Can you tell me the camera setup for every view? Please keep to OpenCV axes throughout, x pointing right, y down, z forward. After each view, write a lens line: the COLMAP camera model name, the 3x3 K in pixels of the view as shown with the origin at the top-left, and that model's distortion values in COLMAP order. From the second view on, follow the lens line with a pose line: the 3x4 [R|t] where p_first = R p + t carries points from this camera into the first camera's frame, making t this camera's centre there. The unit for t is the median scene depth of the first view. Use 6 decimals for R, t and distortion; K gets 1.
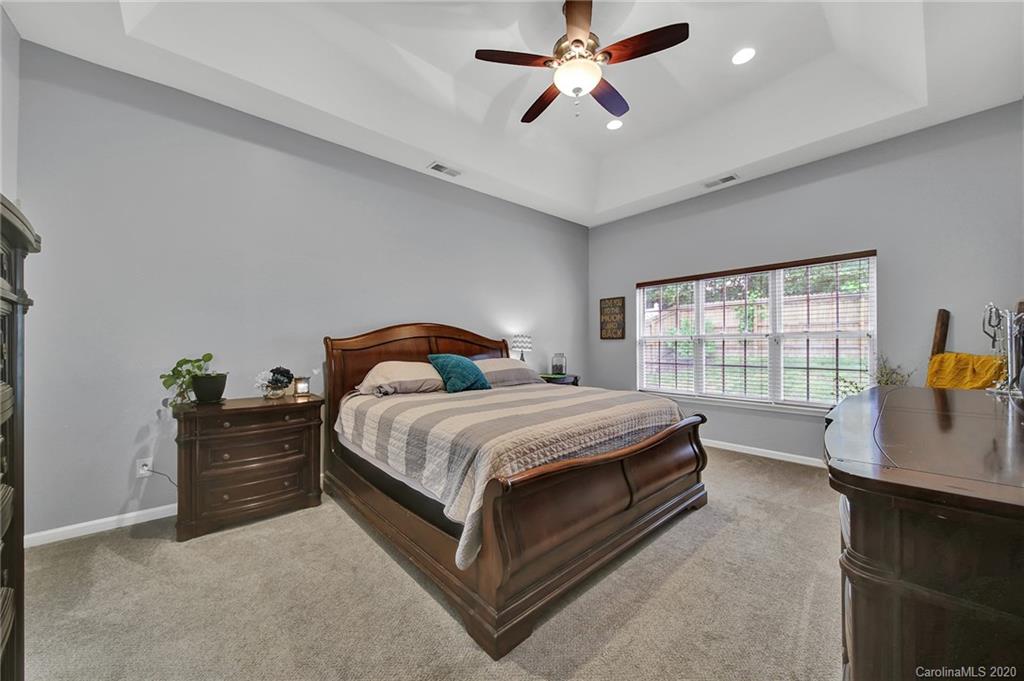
lens RADIAL K [[371.6, 0, 504.9], [0, 371.6, 338.1], [0, 0, 1]] dist [0.001743, 0.000007]
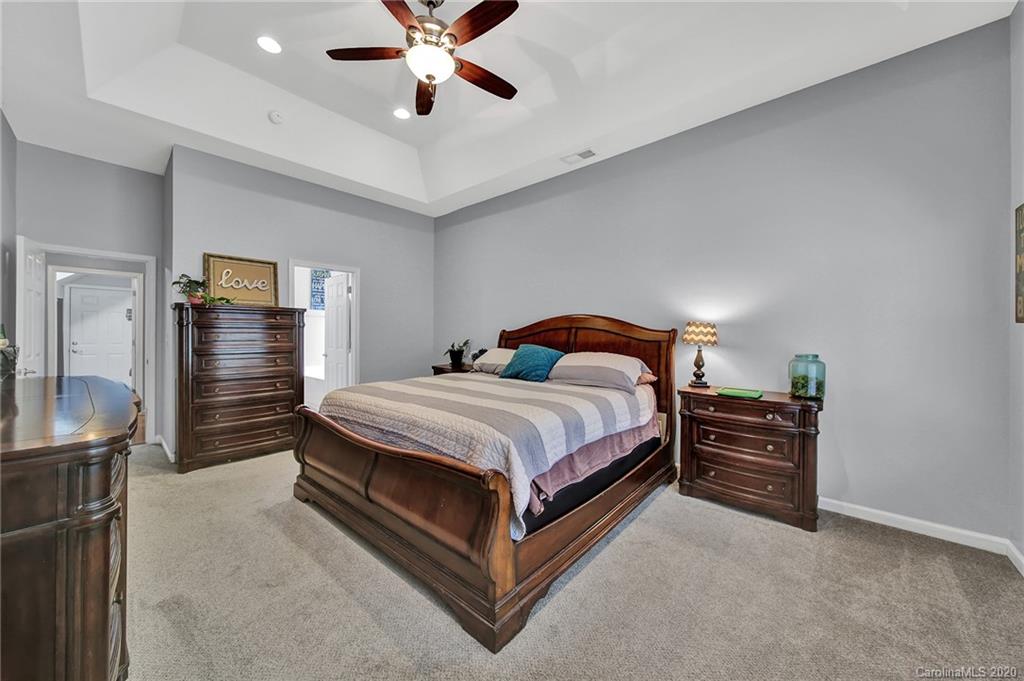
lens RADIAL K [[371.6, 0, 504.9], [0, 371.6, 338.1], [0, 0, 1]] dist [0.001743, 0.000007]
pose [[0.111277, 0.009631, -0.993743, 0.698937], [0.006969, 0.999921, 0.010471, 0.010894], [0.993765, -0.008091, 0.111201, 0.651553]]
